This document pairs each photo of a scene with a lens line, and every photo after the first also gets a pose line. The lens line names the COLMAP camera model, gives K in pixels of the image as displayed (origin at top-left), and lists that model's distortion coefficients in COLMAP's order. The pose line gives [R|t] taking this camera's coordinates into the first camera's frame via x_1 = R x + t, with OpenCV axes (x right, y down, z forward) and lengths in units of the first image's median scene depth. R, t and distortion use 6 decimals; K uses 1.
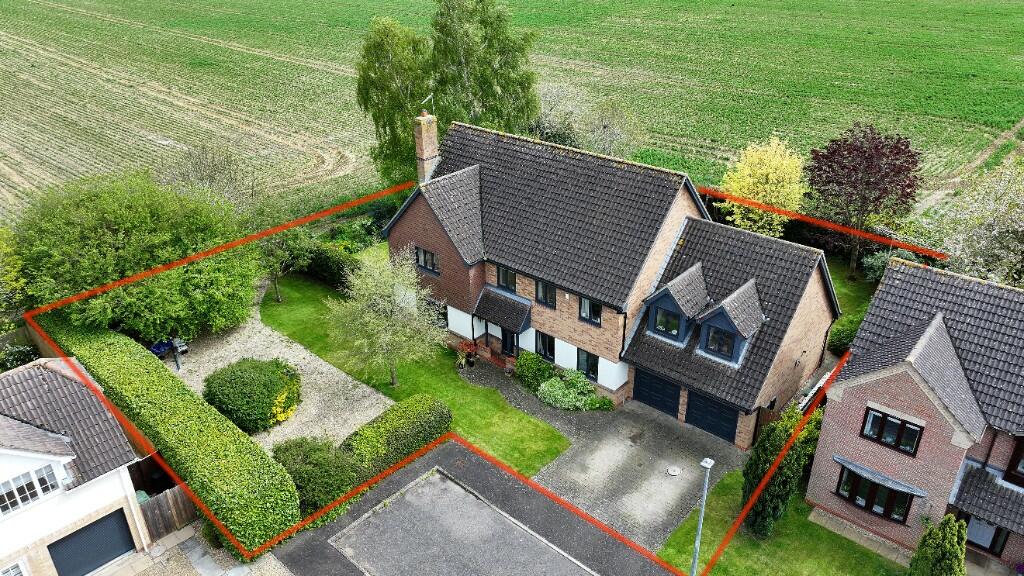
lens RADIAL K [[701.0, 0, 511.5], [0, 701.0, 258.8], [0, 0, 1]] dist [-0.002158, -0.000998]
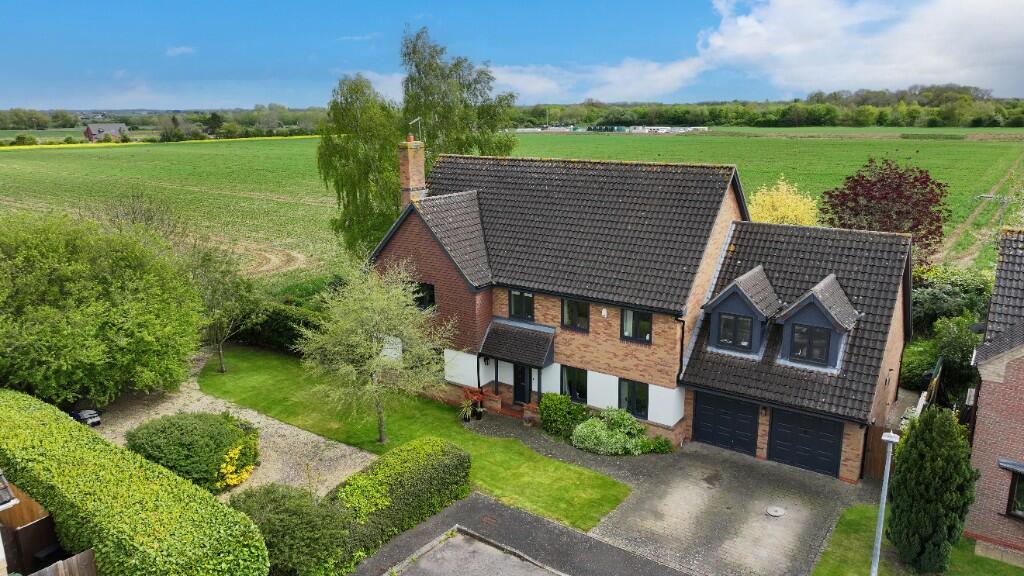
lens RADIAL K [[689.9, 0, 512.0], [0, 689.9, 288.0], [0, 0, 1]] dist [0.003466, 0.001226]
pose [[0.994065, -0.011592, 0.108171, -0.113859], [0.032763, 0.980044, -0.196061, 0.180352], [-0.103740, 0.198442, 0.974607, 0.227212]]
